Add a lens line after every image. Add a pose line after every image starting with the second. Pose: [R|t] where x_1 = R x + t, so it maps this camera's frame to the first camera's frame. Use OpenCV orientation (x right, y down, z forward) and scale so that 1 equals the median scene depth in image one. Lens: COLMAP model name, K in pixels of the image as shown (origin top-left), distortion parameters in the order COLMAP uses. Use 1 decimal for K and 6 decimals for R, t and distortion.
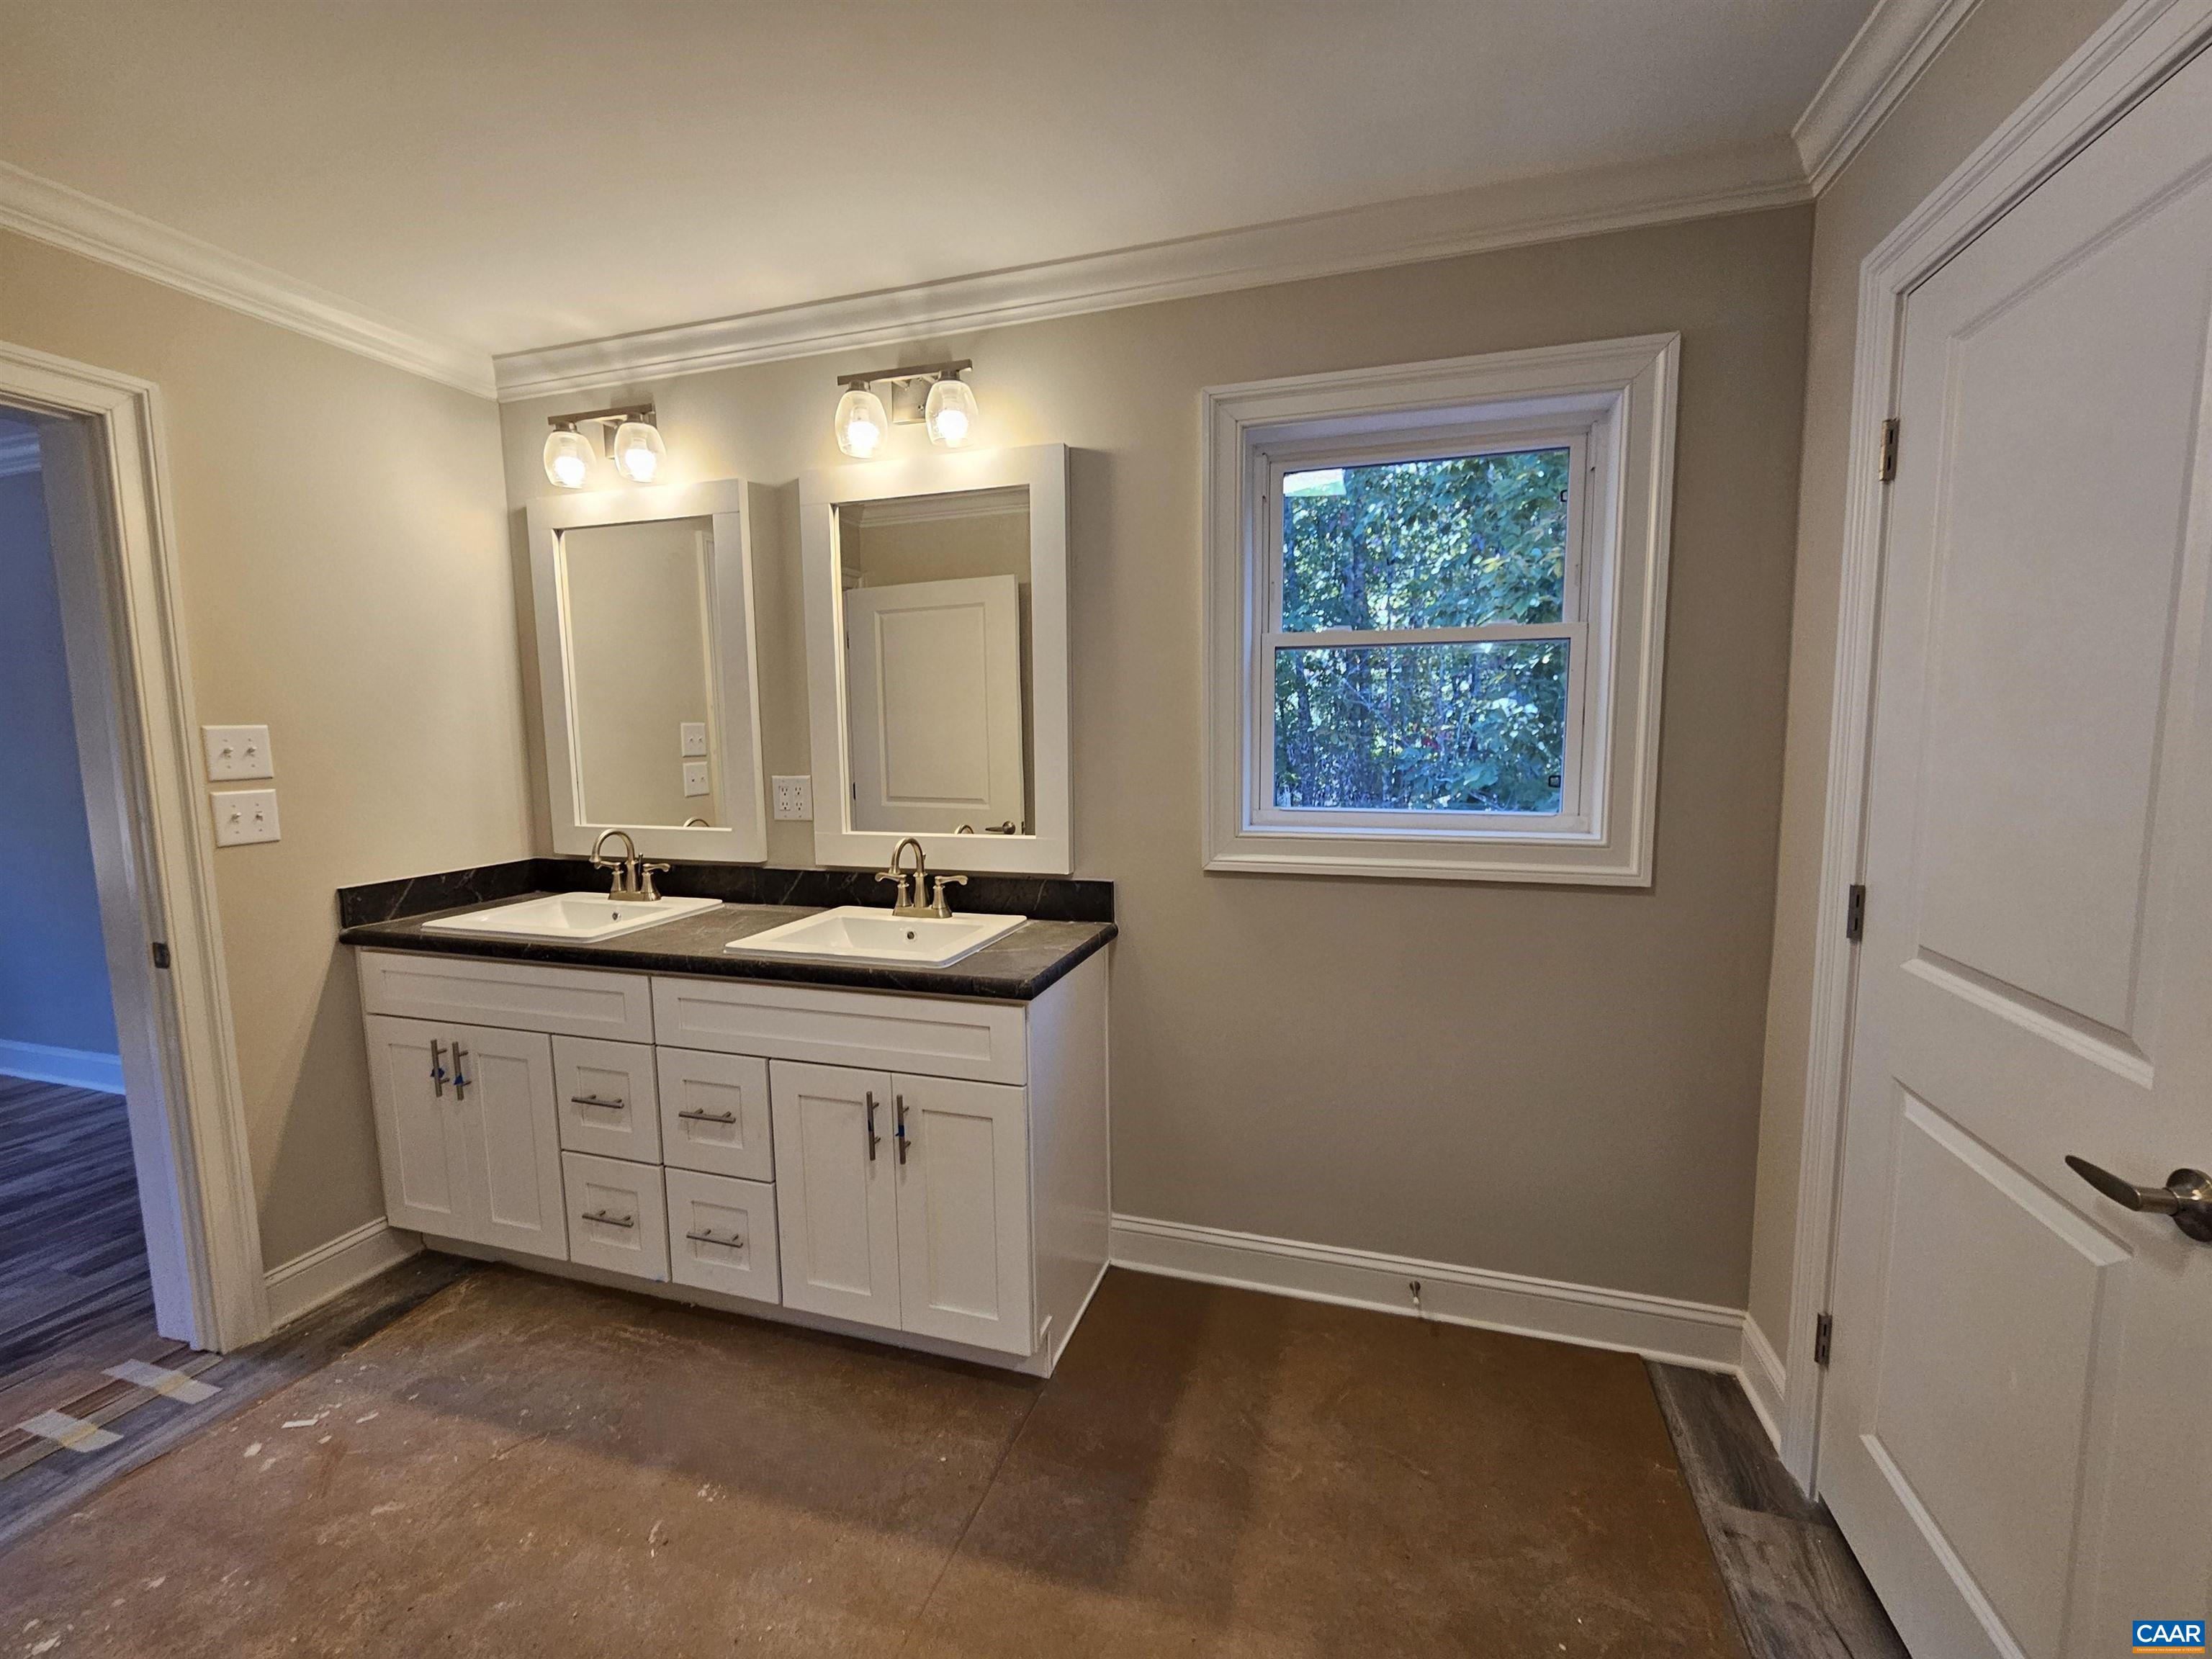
lens RADIAL K [[901.2, 0, 1106.0], [0, 901.2, 829.5], [0, 0, 1]] dist [0.017189, -0.000240]
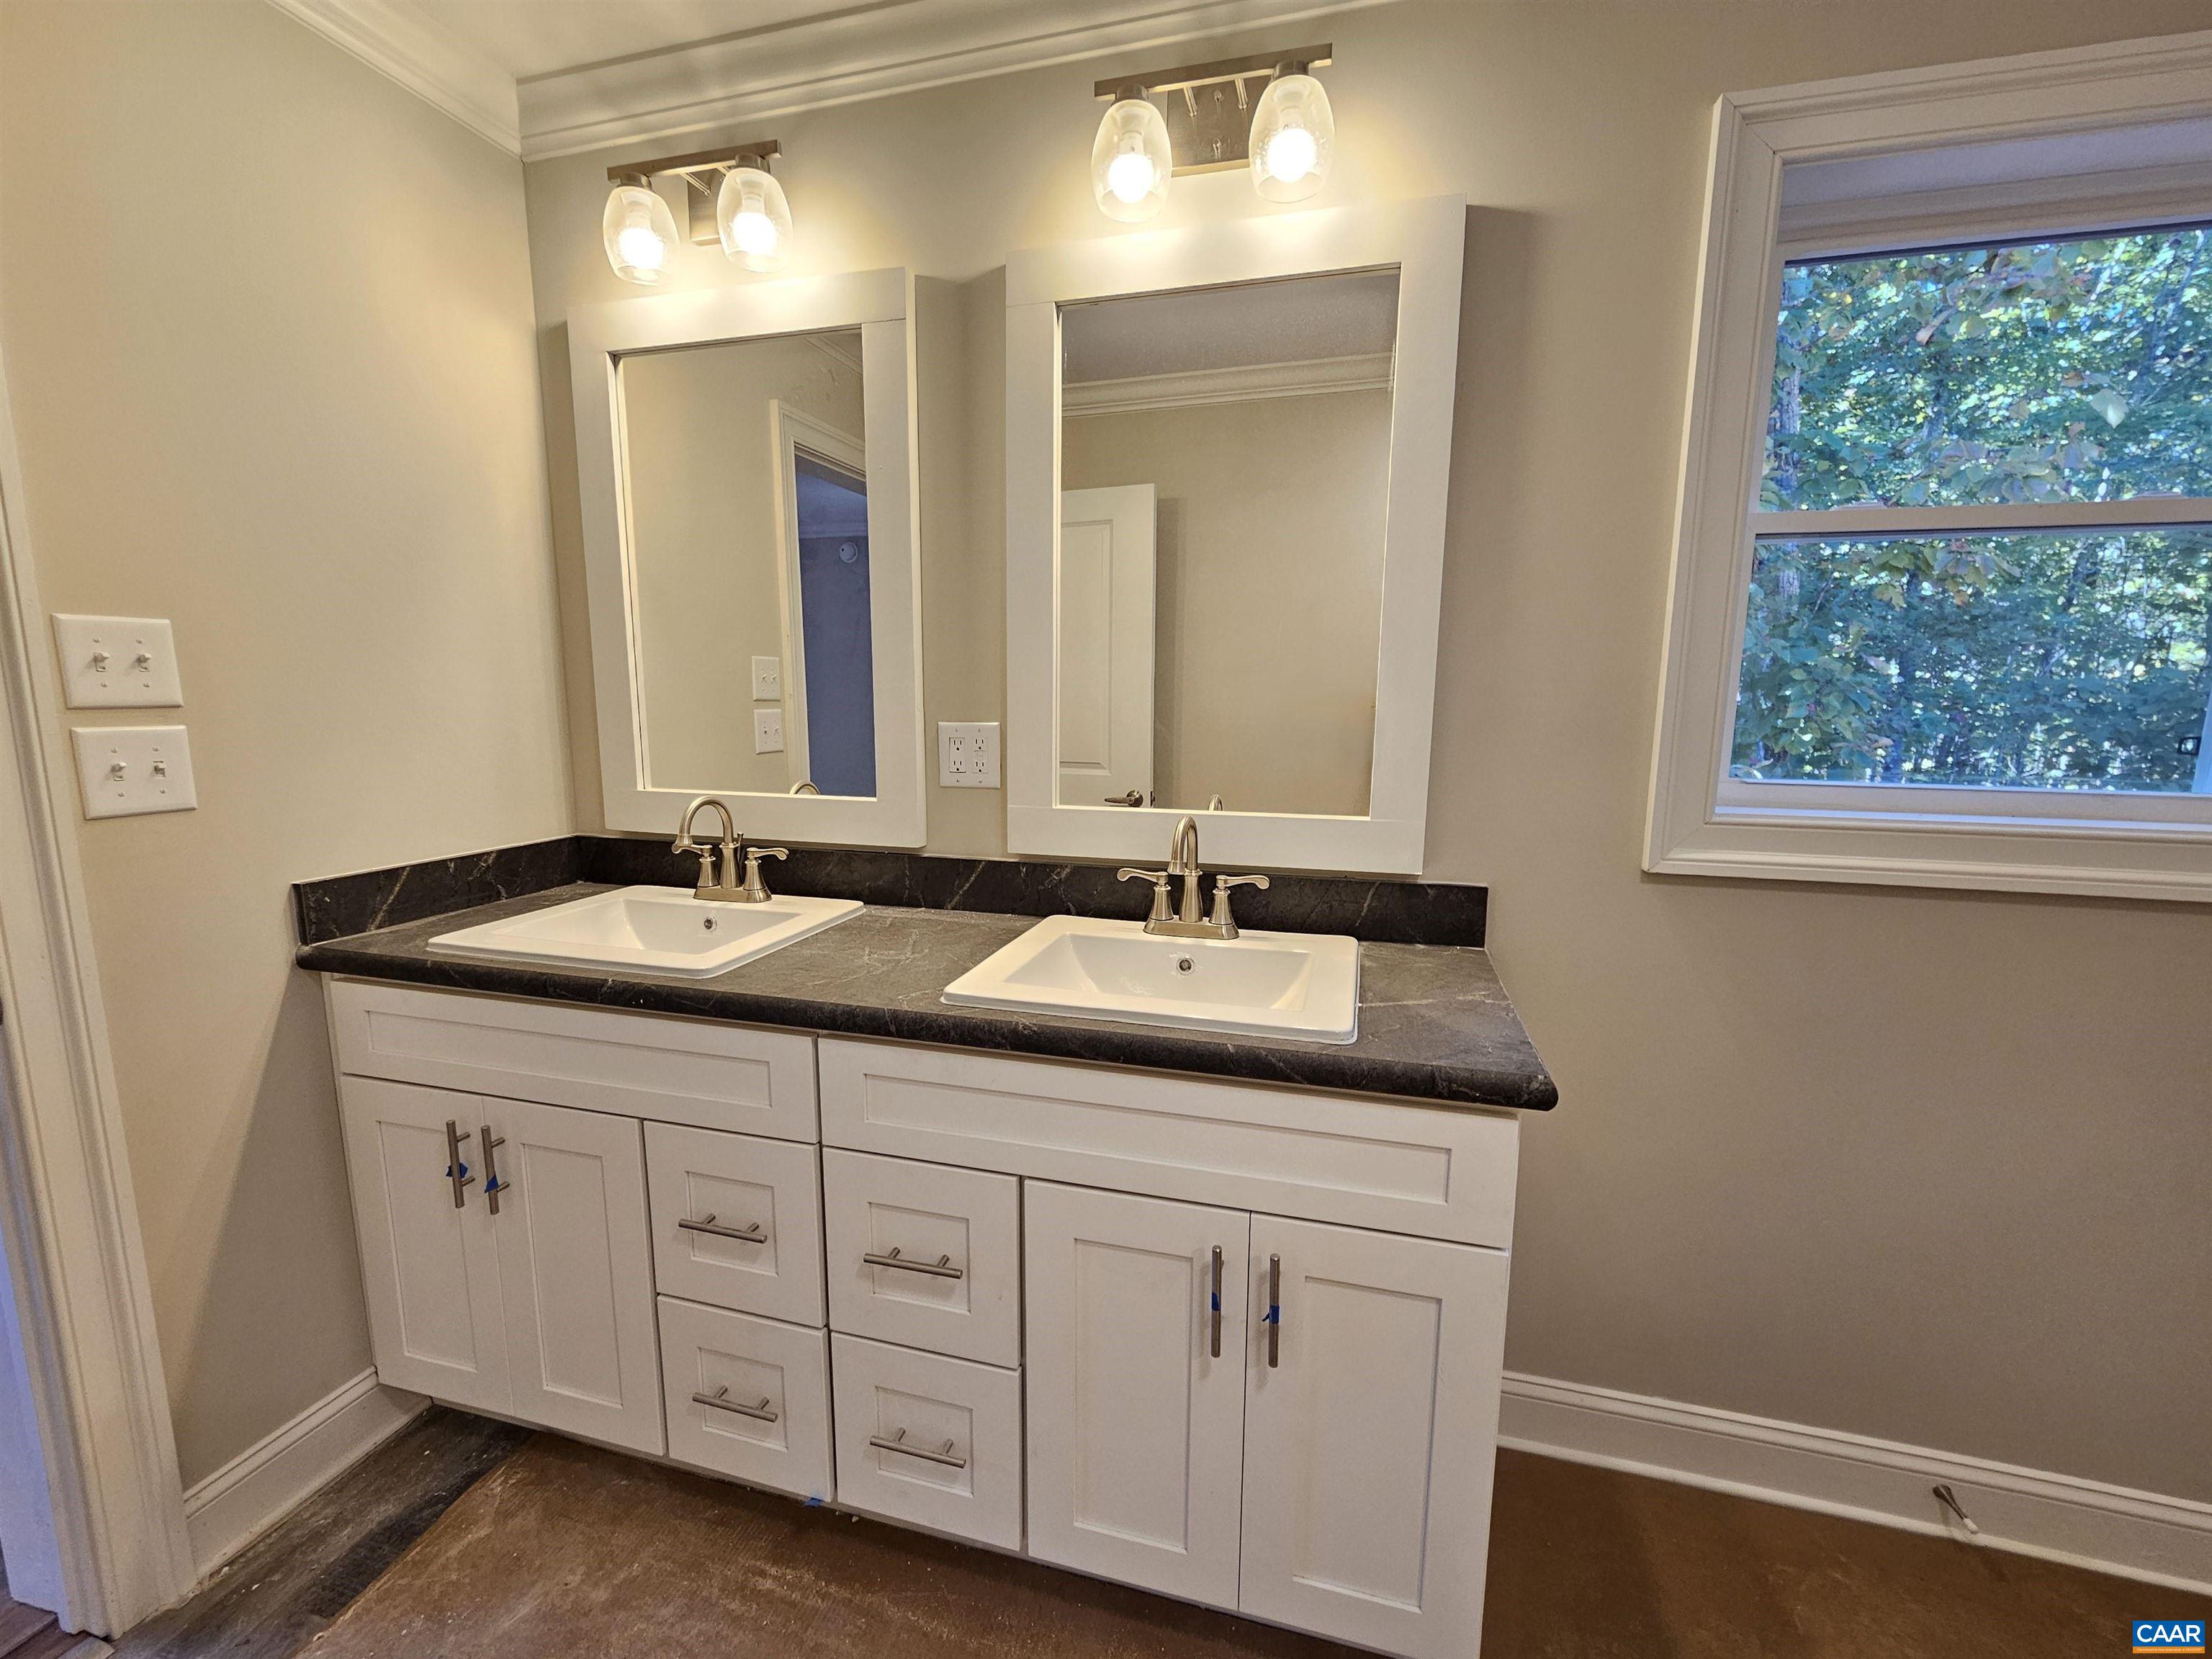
lens RADIAL K [[898.4, 0, 1106.0], [0, 898.4, 829.5], [0, 0, 1]] dist [0.012513, 0.000559]
pose [[0.999246, 0.012542, 0.036740, -0.295198], [-0.013826, 0.999294, 0.034920, -0.003865], [-0.036276, -0.035401, 0.998715, 0.343445]]
